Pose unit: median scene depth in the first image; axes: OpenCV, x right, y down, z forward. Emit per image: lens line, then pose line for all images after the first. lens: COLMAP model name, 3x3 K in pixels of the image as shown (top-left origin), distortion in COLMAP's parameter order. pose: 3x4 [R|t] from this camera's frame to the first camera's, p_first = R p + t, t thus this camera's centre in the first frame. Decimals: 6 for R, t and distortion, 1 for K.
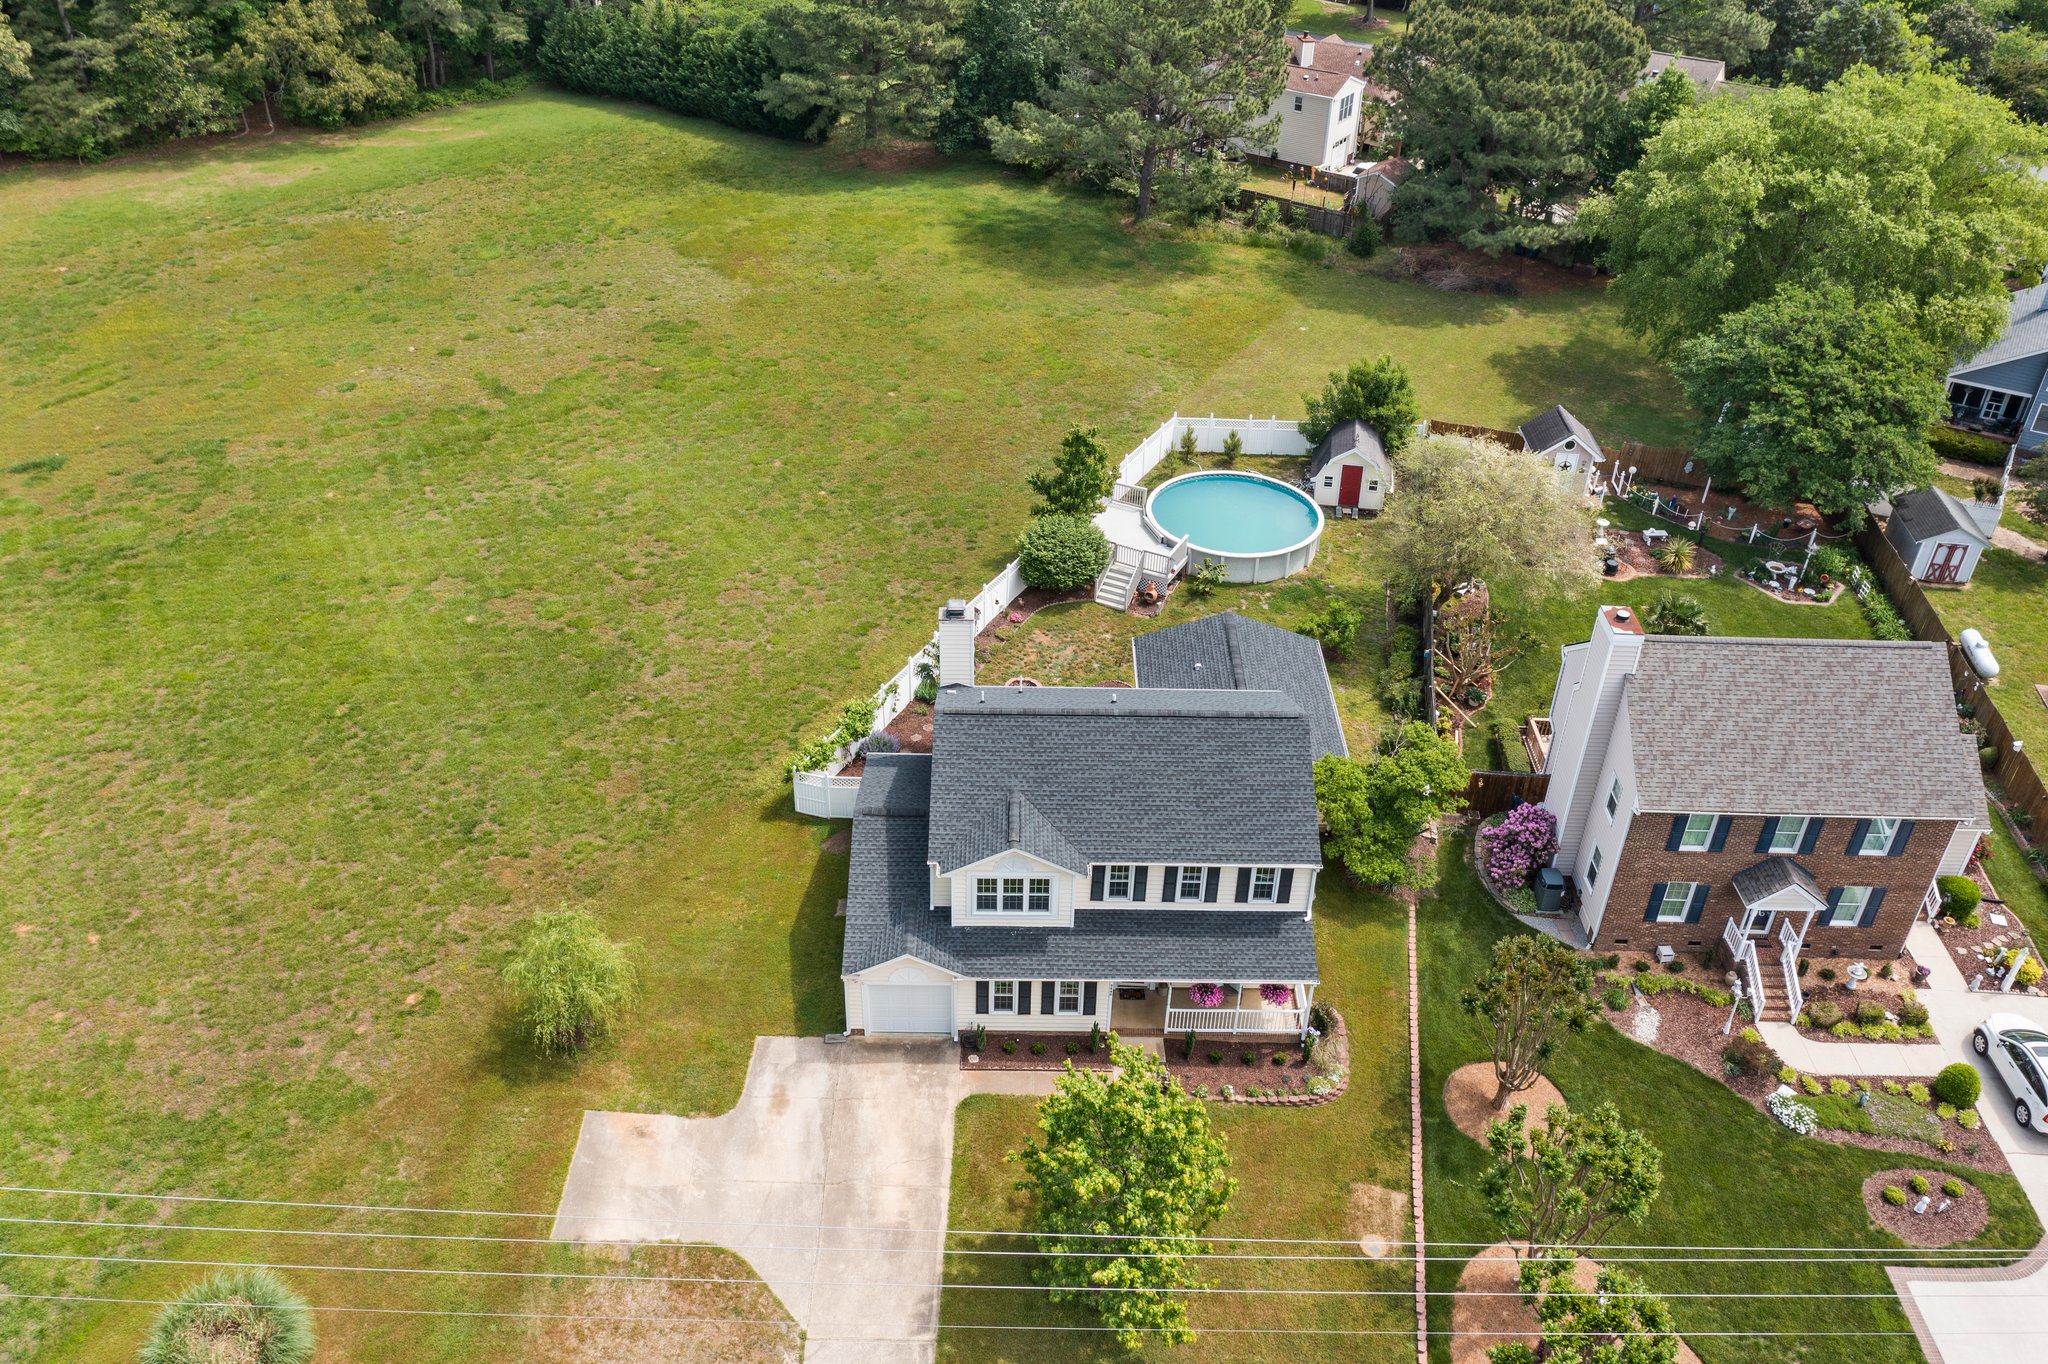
lens RADIAL K [[1611.8, 0, 1015.4], [0, 1611.8, 685.8], [0, 0, 1]] dist [-0.004307, 0.002953]
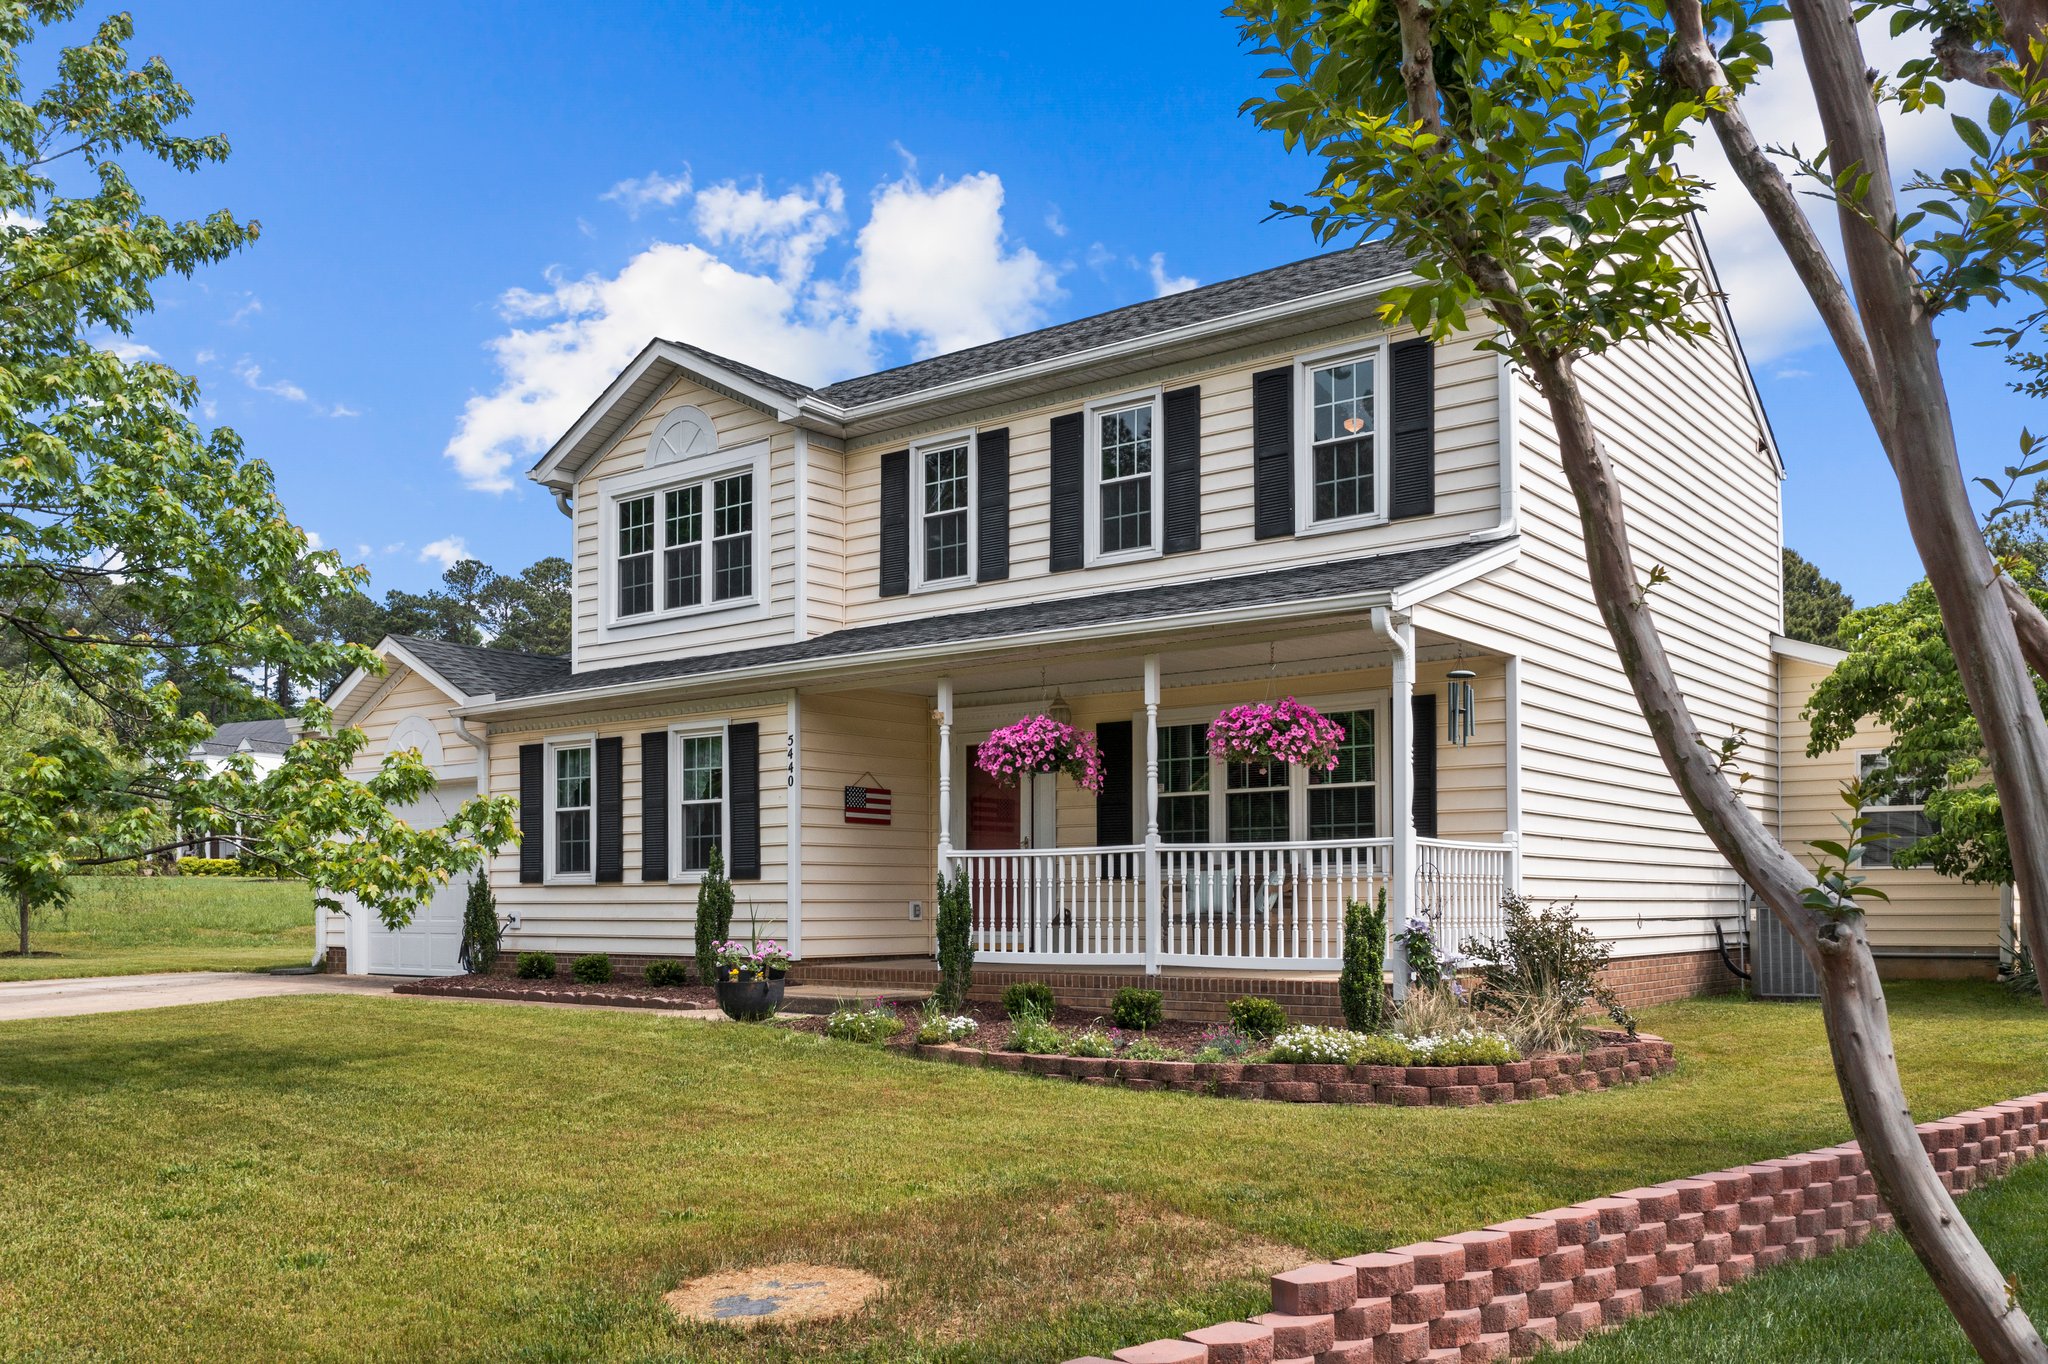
lens RADIAL K [[1676.1, 0, 1028.1], [0, 1676.1, 896.0], [0, 0, 1]] dist [-0.007259, -0.001918]
pose [[0.790390, -0.024767, -0.612104, 0.281854], [-0.329825, 0.824798, -0.459265, 0.333351], [0.516236, 0.564885, 0.643743, 0.818125]]
